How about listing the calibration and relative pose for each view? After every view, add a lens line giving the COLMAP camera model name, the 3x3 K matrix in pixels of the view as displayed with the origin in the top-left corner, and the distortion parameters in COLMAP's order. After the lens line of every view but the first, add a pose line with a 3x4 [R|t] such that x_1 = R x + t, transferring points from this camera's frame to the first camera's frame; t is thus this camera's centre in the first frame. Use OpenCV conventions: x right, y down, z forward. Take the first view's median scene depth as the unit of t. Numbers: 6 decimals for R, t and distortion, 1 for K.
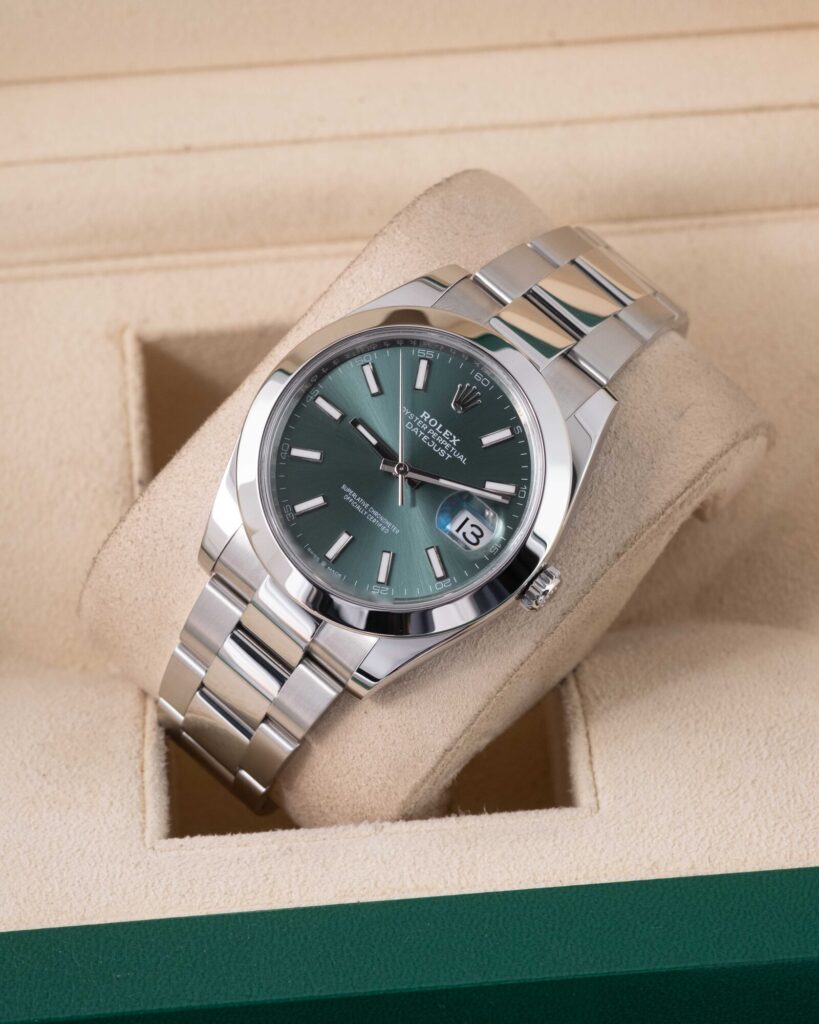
lens RADIAL K [[4172.5, 0, 409.5], [0, 4172.5, 512.0], [0, 0, 1]] dist [0.158164, -0.750466]
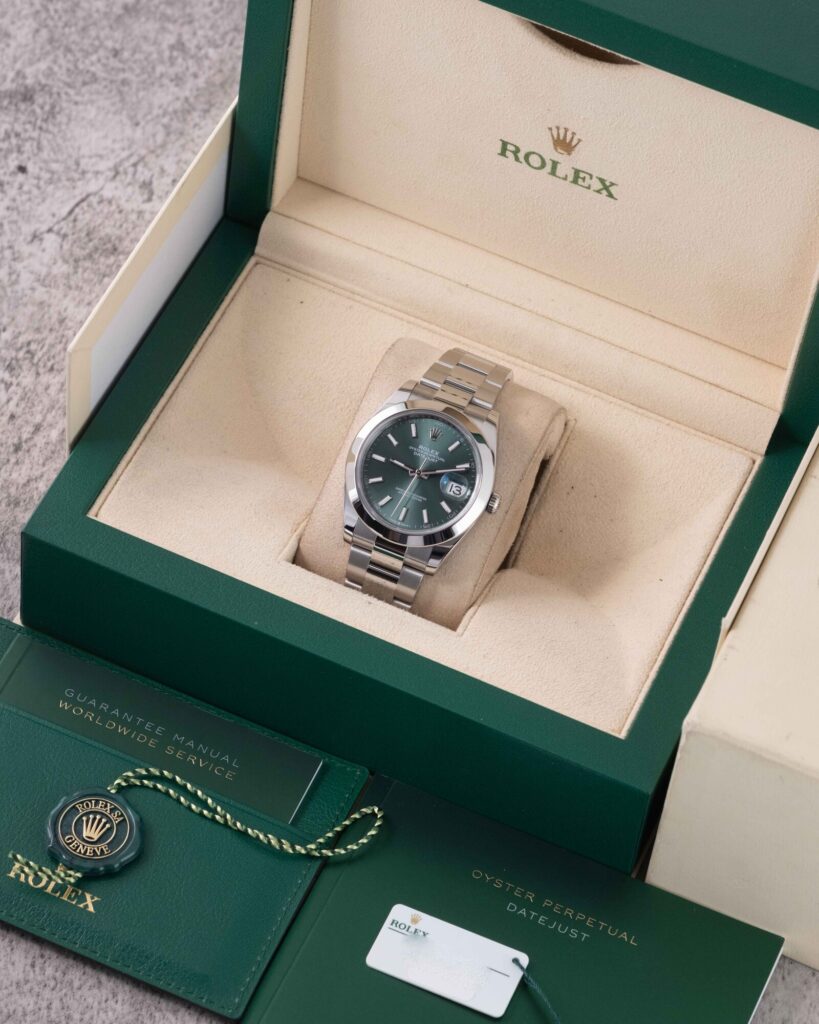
lens RADIAL K [[3615.9, 0, 409.5], [0, 3615.9, 512.0], [0, 0, 1]] dist [0.088486, -31.249779]
pose [[0.873378, 0.442005, -0.204552, 0.386922], [-0.436503, 0.896669, 0.073821, -0.118481], [0.216045, 0.024814, 0.976068, -0.888289]]
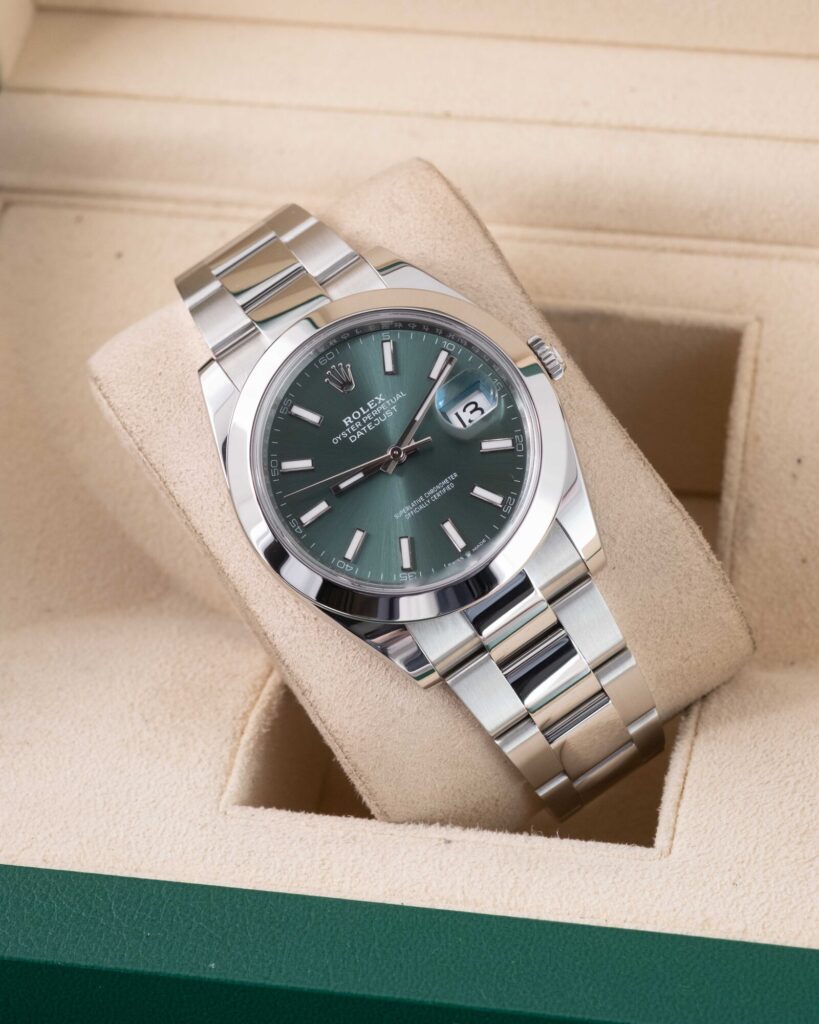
lens RADIAL K [[4172.5, 0, 409.5], [0, 4172.5, 512.0], [0, 0, 1]] dist [0.158164, -0.750466]
pose [[0.961970, 0.160514, -0.221017, 0.190550], [-0.152332, 0.986870, 0.053693, -0.051010], [0.226733, -0.017983, 0.973791, 0.037282]]
